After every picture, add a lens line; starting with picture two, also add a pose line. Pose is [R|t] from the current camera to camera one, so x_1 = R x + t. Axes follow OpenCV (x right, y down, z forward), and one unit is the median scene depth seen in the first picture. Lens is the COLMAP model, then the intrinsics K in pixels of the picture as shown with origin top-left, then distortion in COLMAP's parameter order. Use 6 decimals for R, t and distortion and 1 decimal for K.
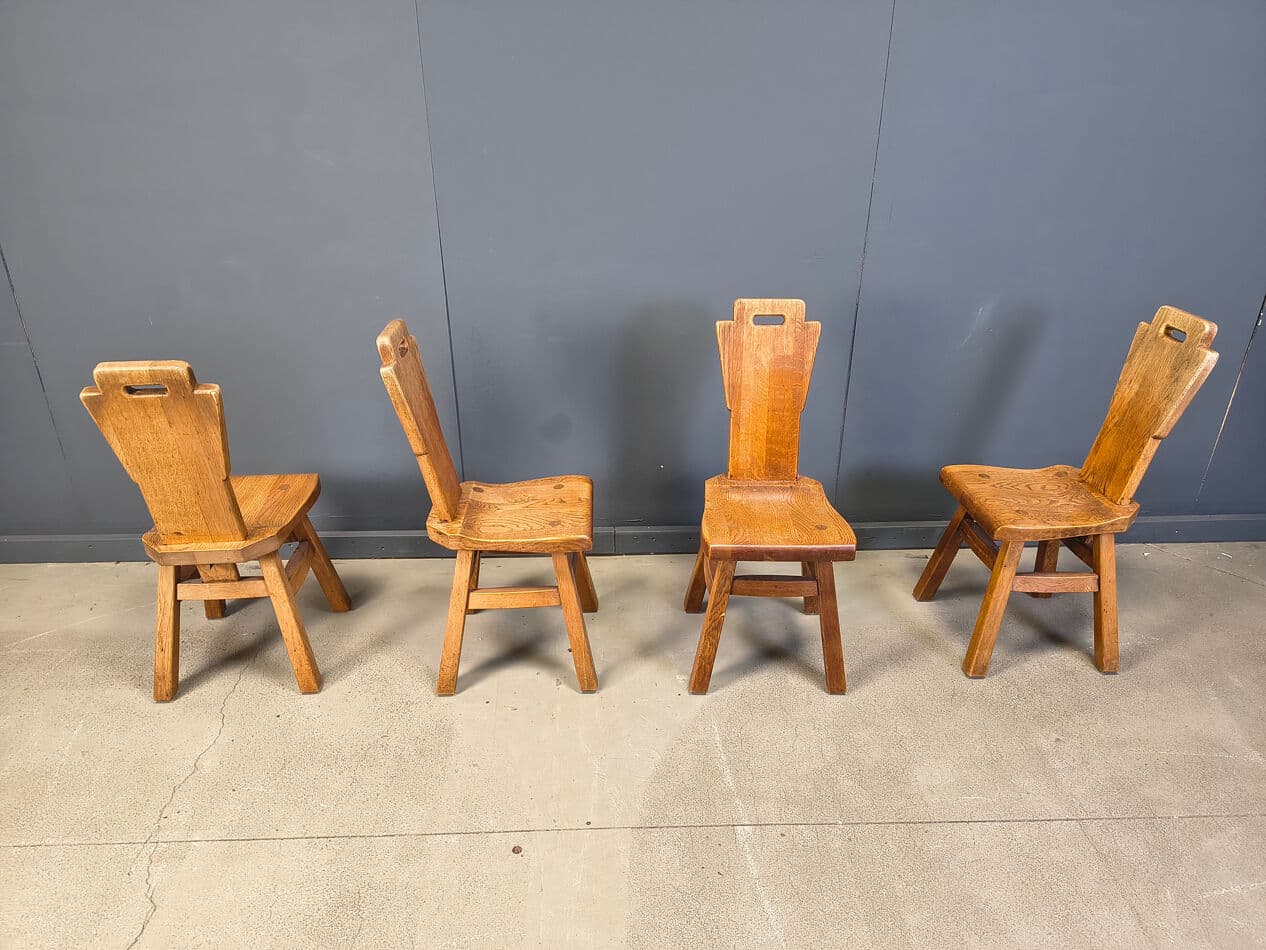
lens RADIAL K [[869.9, 0, 626.3], [0, 869.9, 485.5], [0, 0, 1]] dist [0.050978, -0.054212]
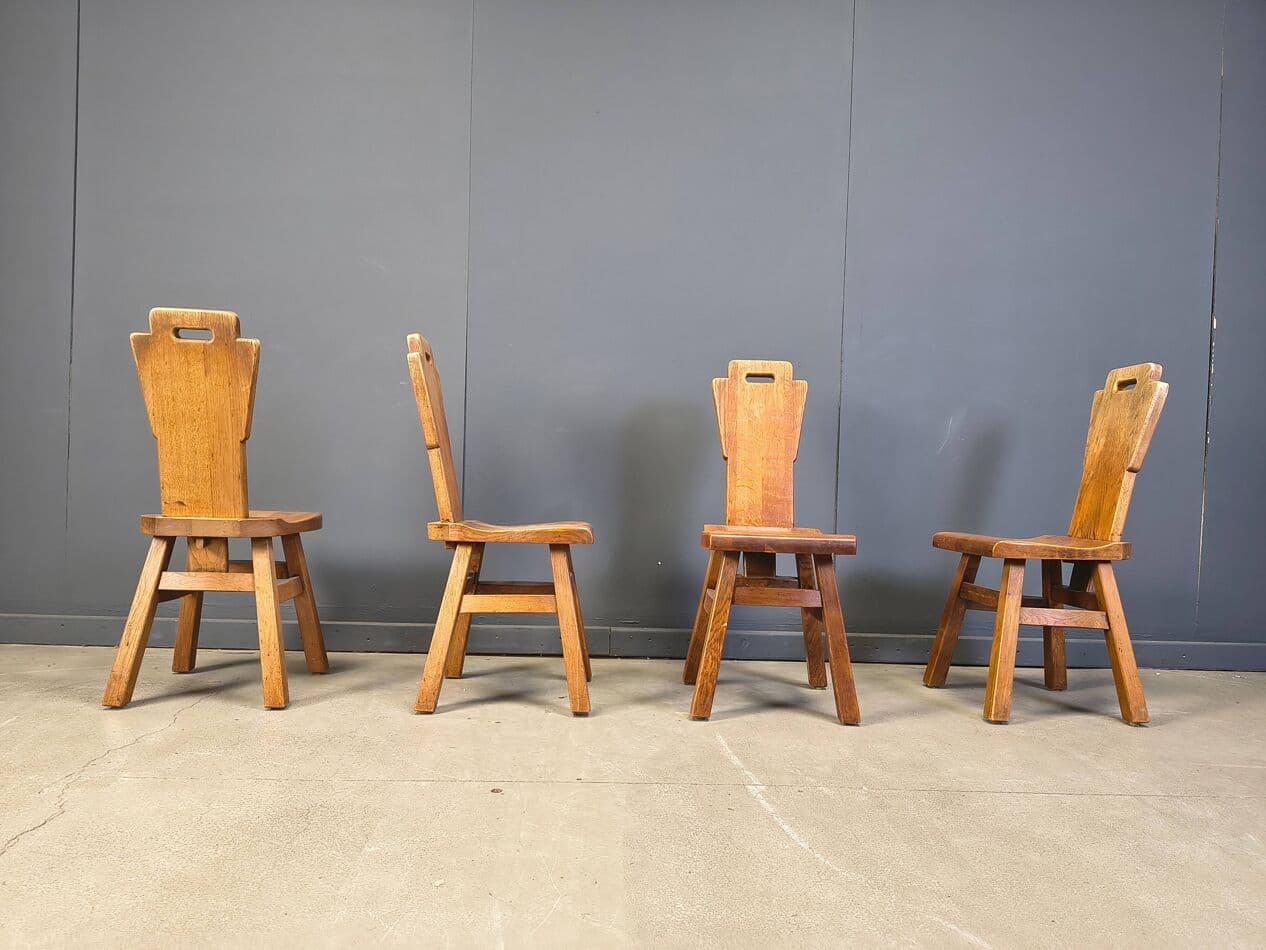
lens RADIAL K [[869.9, 0, 629.9], [0, 869.9, 492.7], [0, 0, 1]] dist [0.050978, -0.054212]
pose [[0.999400, 0.032293, 0.012558, -0.010654], [-0.023758, 0.902493, -0.430048, 0.428542], [-0.025221, 0.429492, 0.902718, 0.072565]]
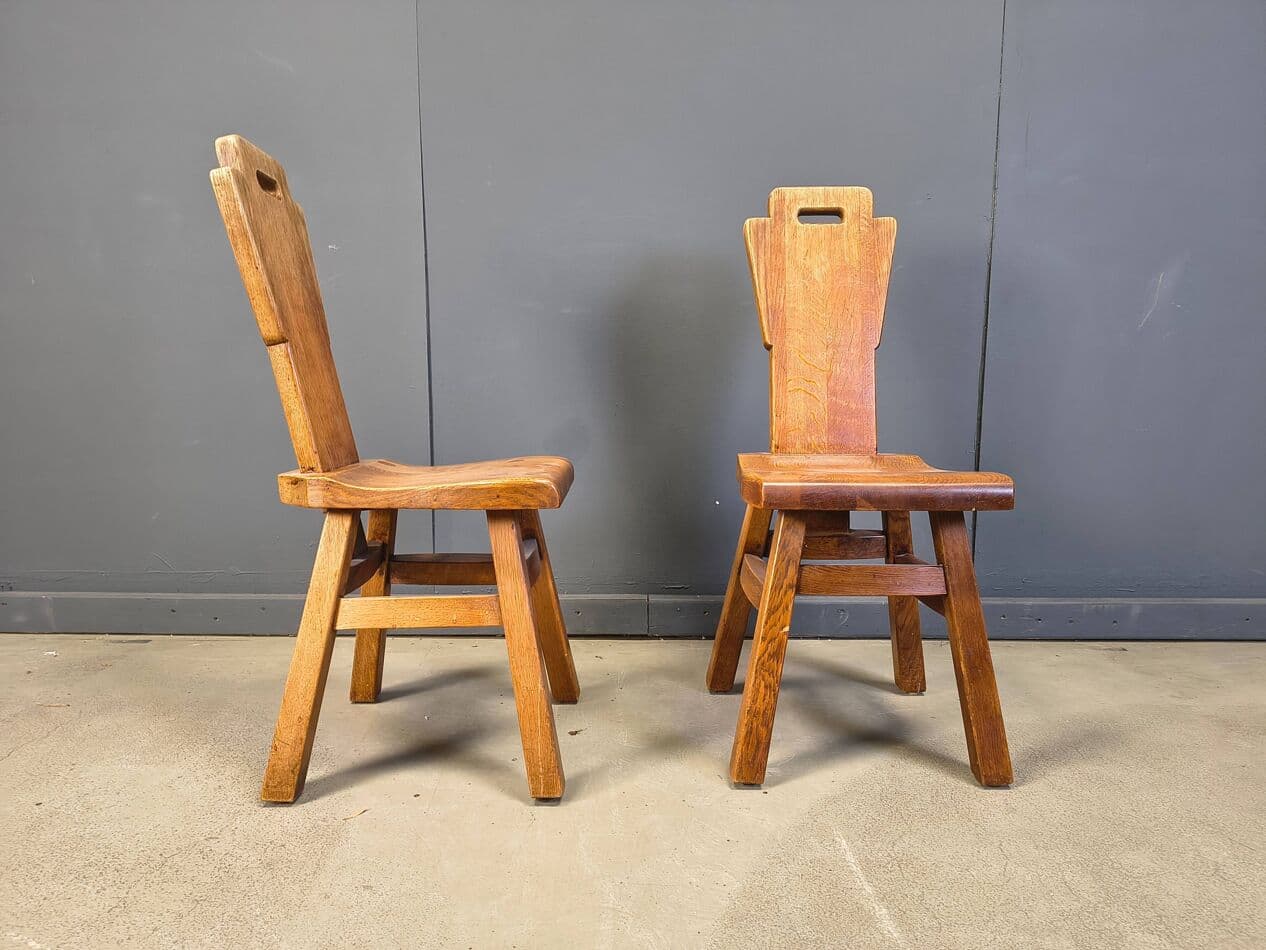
lens RADIAL K [[869.9, 0, 628.8], [0, 869.9, 485.7], [0, 0, 1]] dist [0.050978, -0.054212]
pose [[0.999590, -0.000632, 0.028622, -0.009097], [0.009771, 0.947262, -0.320313, 0.239288], [-0.026910, 0.320461, 0.946879, 0.424285]]
